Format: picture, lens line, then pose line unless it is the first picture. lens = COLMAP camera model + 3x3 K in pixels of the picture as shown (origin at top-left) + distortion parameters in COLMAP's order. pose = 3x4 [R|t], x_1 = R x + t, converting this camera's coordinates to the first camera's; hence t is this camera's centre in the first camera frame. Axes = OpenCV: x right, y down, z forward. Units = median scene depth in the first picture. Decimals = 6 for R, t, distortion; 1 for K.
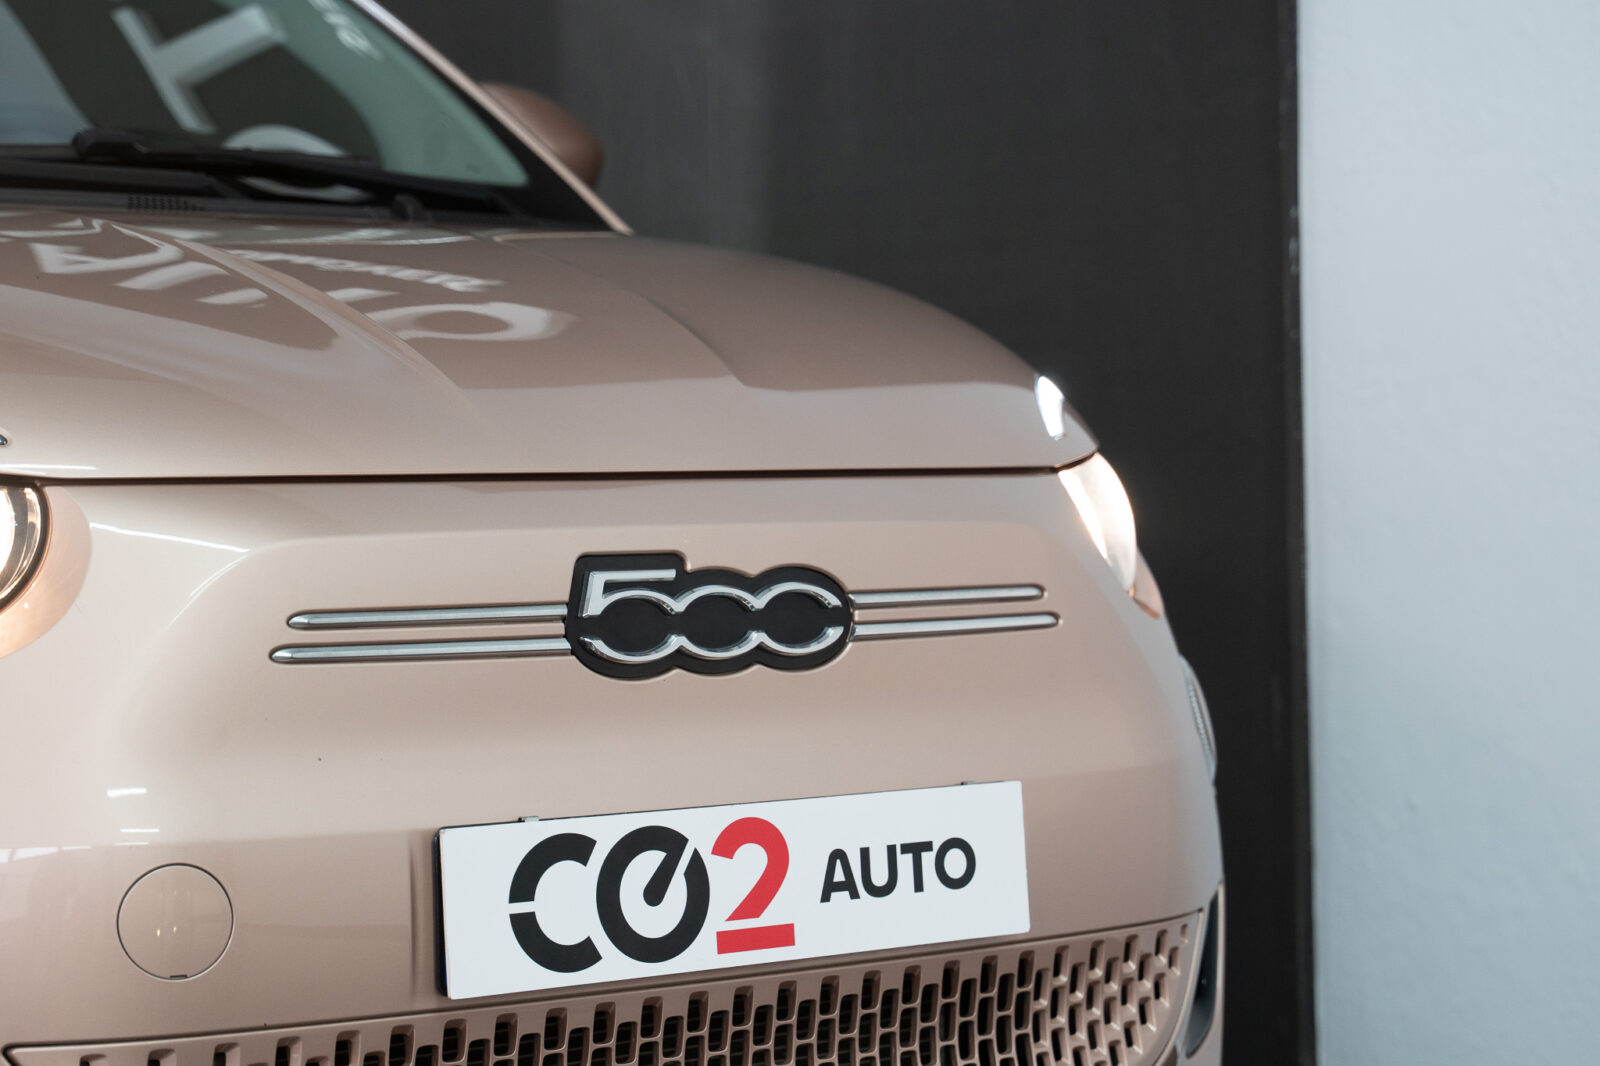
lens RADIAL K [[4091.1, 0, 800.0], [0, 4091.1, 533.0], [0, 0, 1]] dist [0.217010, 0.121228]
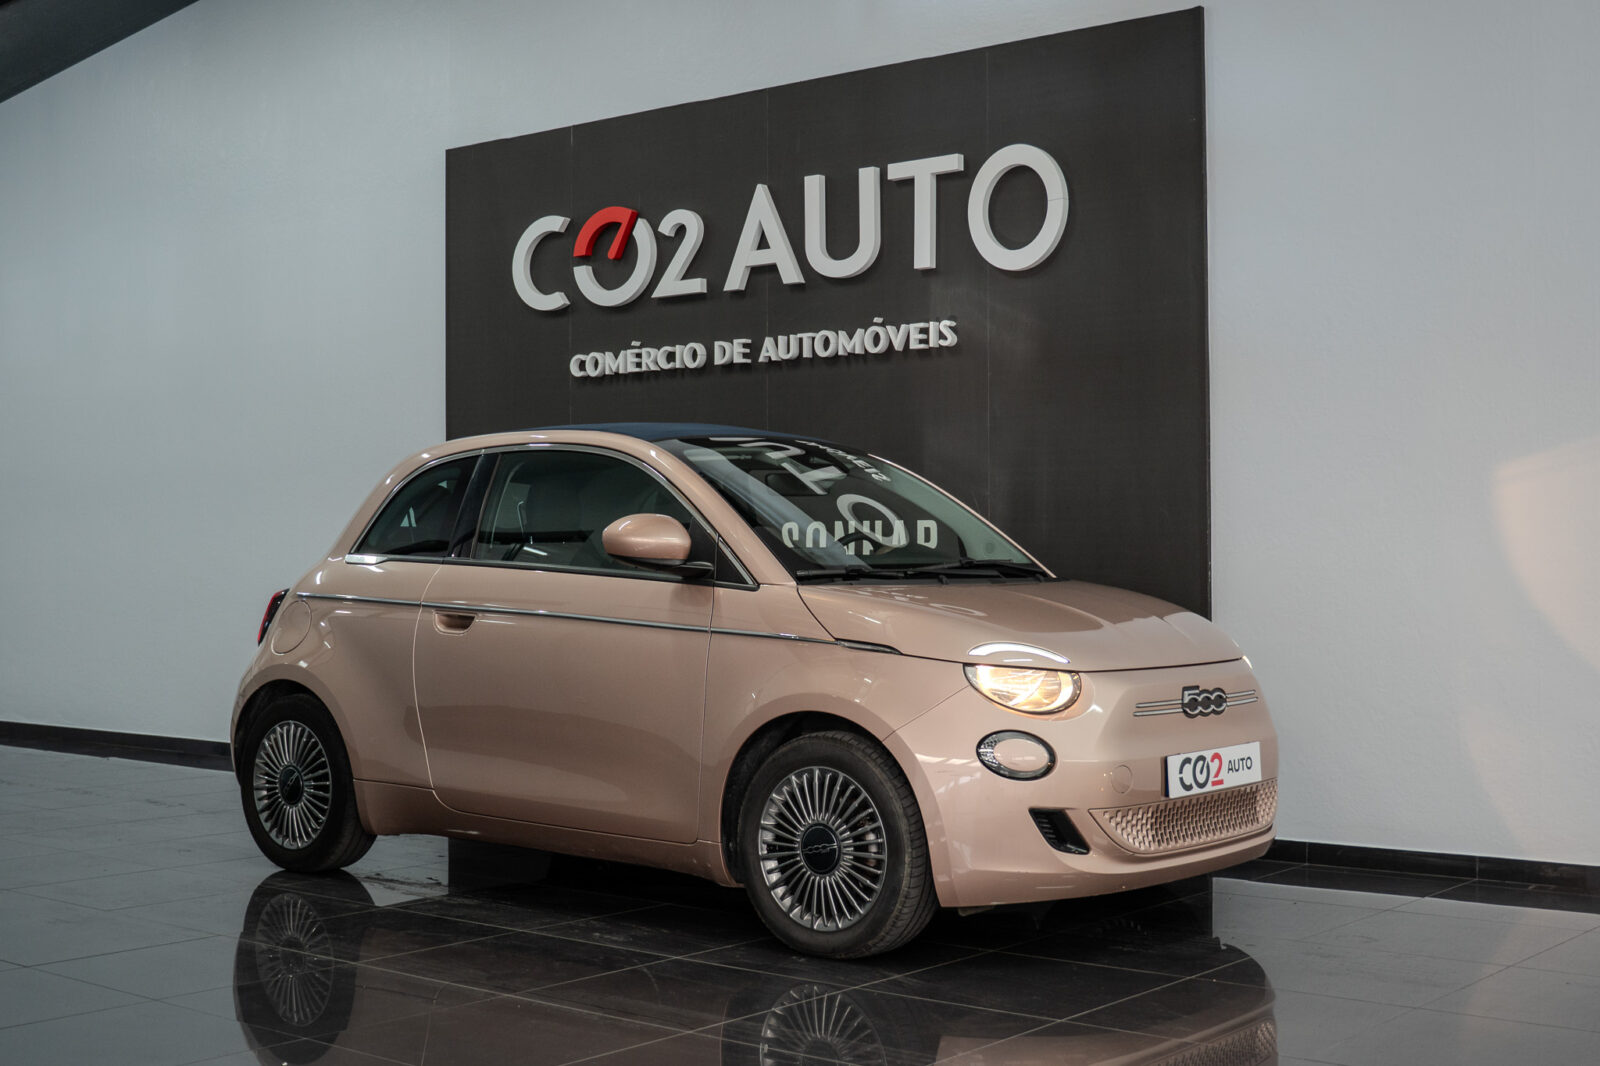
lens RADIAL K [[2086.1, 0, 800.0], [0, 2086.1, 533.0], [0, 0, 1]] dist [-0.190761, -0.008038]
pose [[0.986503, 0.013628, 0.163172, -0.746229], [-0.009548, 0.999622, -0.025765, -0.088350], [-0.163462, 0.023859, 0.986261, -0.920140]]
